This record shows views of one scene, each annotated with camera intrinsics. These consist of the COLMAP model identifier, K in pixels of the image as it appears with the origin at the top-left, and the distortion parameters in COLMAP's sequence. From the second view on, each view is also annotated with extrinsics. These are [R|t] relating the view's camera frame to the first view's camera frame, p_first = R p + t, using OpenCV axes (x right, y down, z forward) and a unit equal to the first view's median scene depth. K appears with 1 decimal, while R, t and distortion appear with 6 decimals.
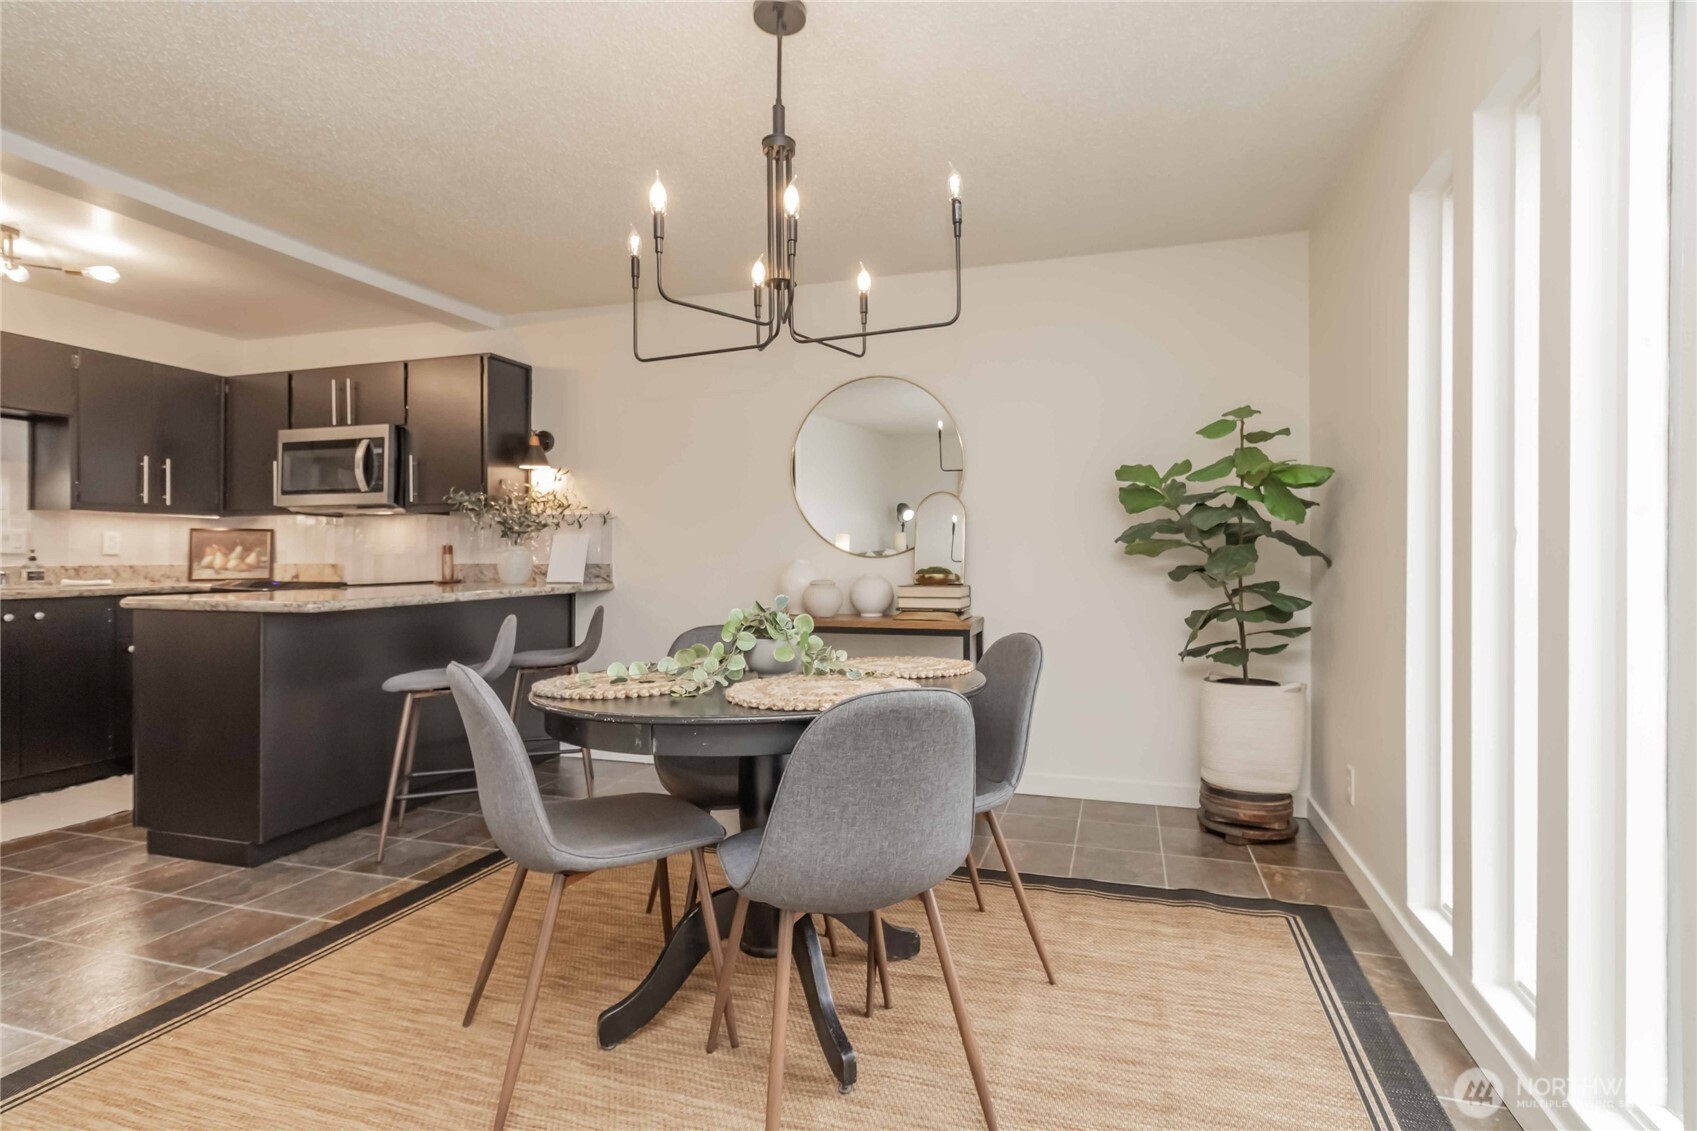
lens RADIAL K [[797.7, 0, 894.6], [0, 797.7, 555.1], [0, 0, 1]] dist [-0.002299, -0.000007]
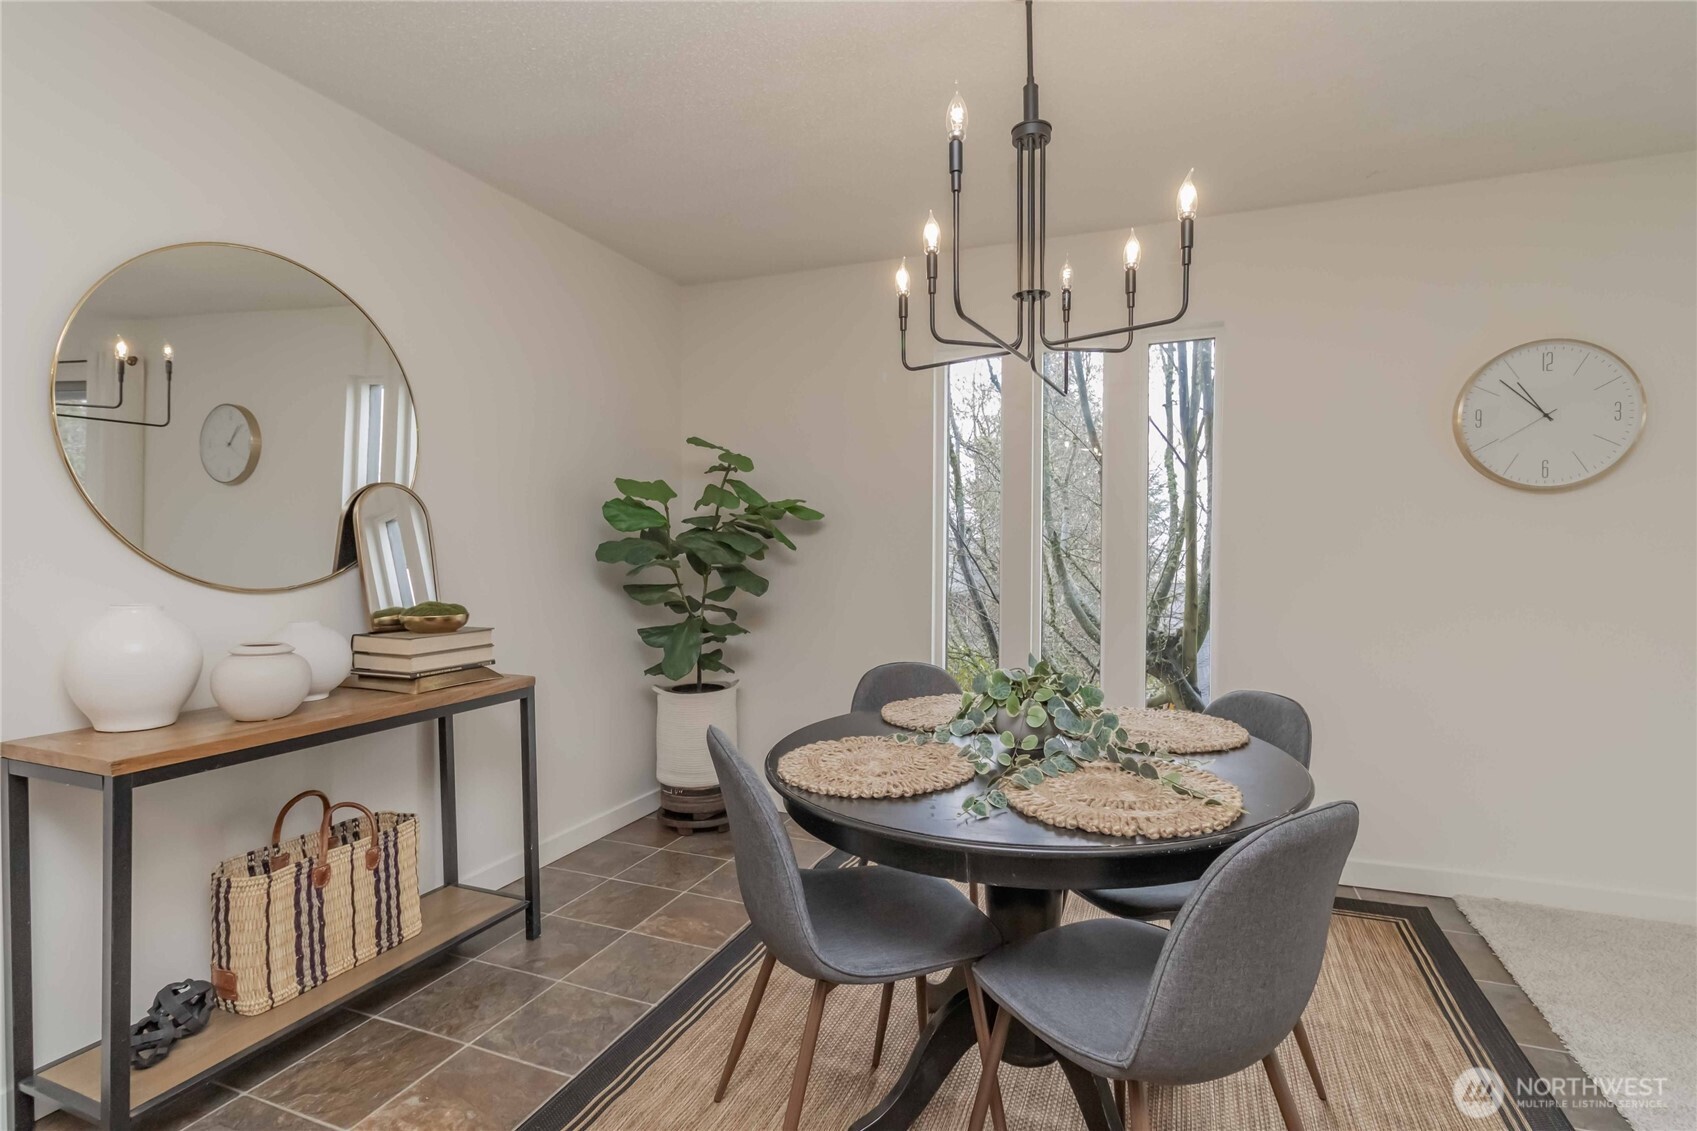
lens RADIAL K [[811.8, 0, 848.5], [0, 811.8, 565.5], [0, 0, 1]] dist [0.001688, -0.000252]
pose [[0.099792, -0.022749, 0.994748, -0.489218], [-0.012529, 0.999631, 0.024118, -0.030000], [-0.994929, -0.014870, 0.099470, 0.513024]]
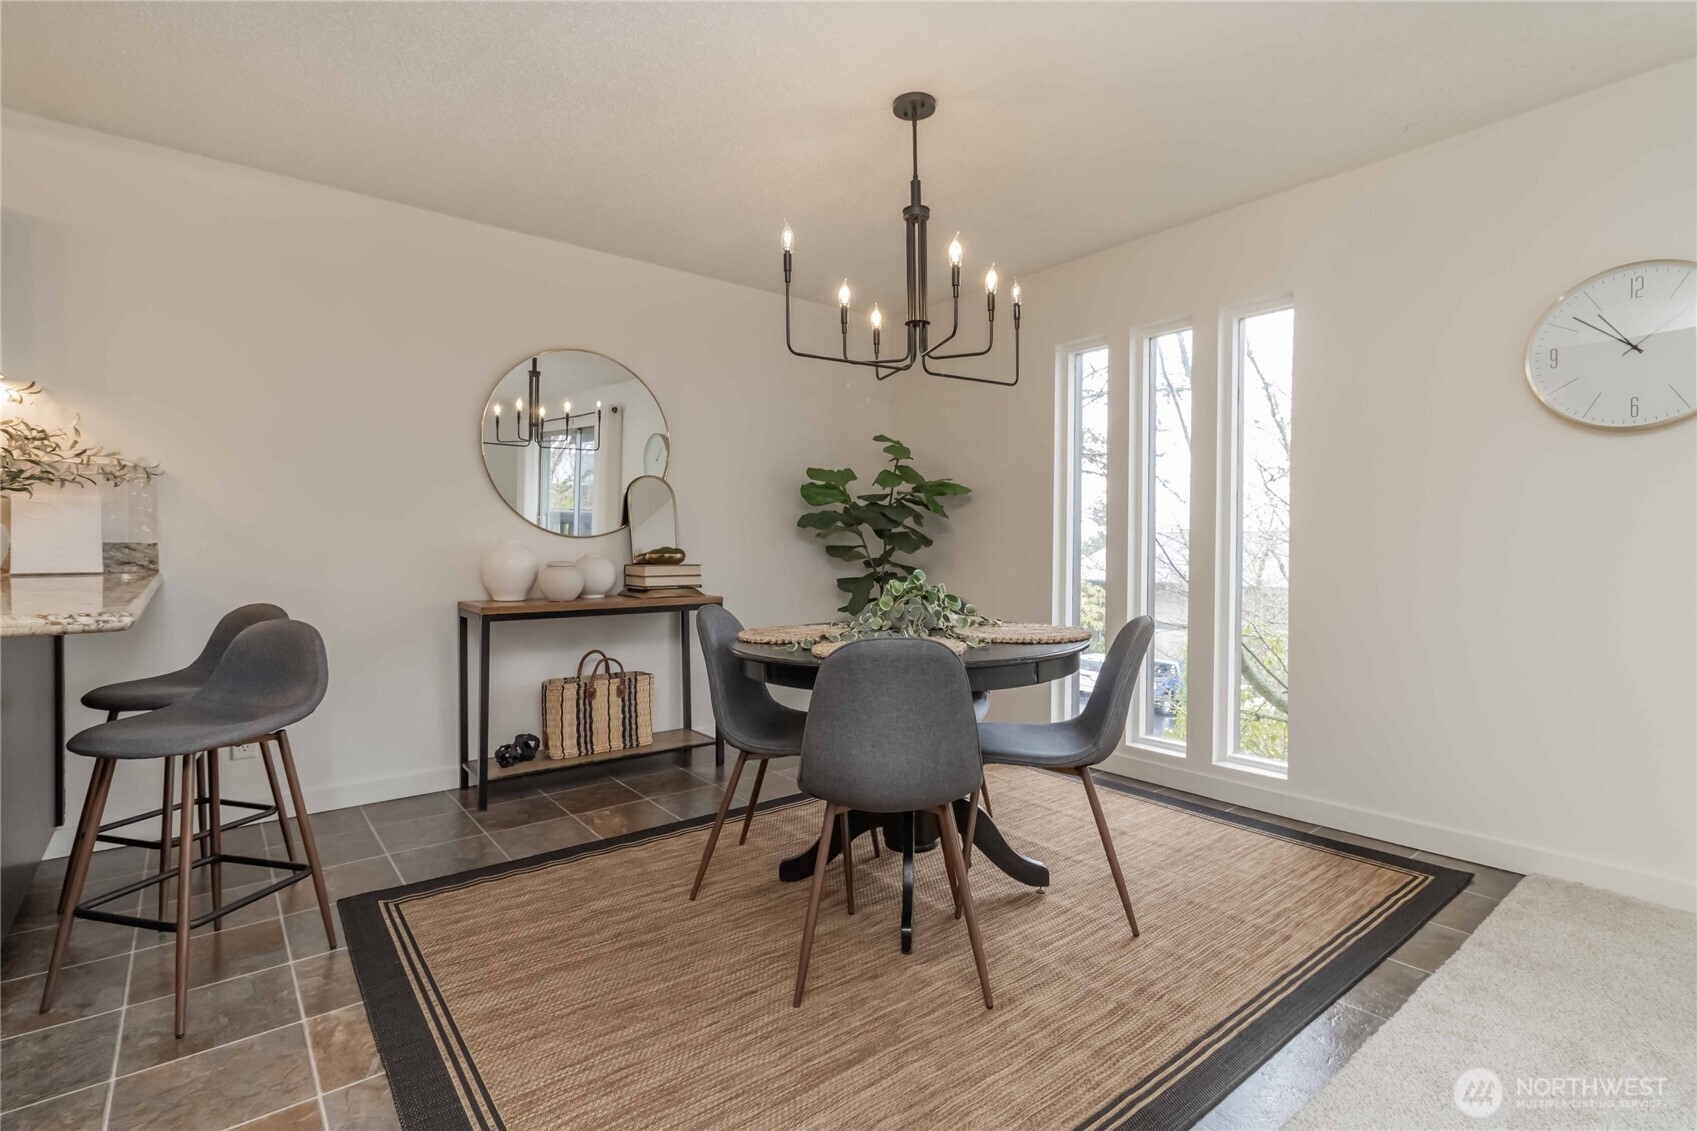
lens RADIAL K [[791.7, 0, 846.1], [0, 791.7, 546.4], [0, 0, 1]] dist [-0.000304, -0.000362]
pose [[0.580972, -0.002816, 0.813919, -0.572310], [-0.010380, 0.999887, 0.010869, 0.000233], [-0.813858, -0.014763, 0.580877, 0.165275]]
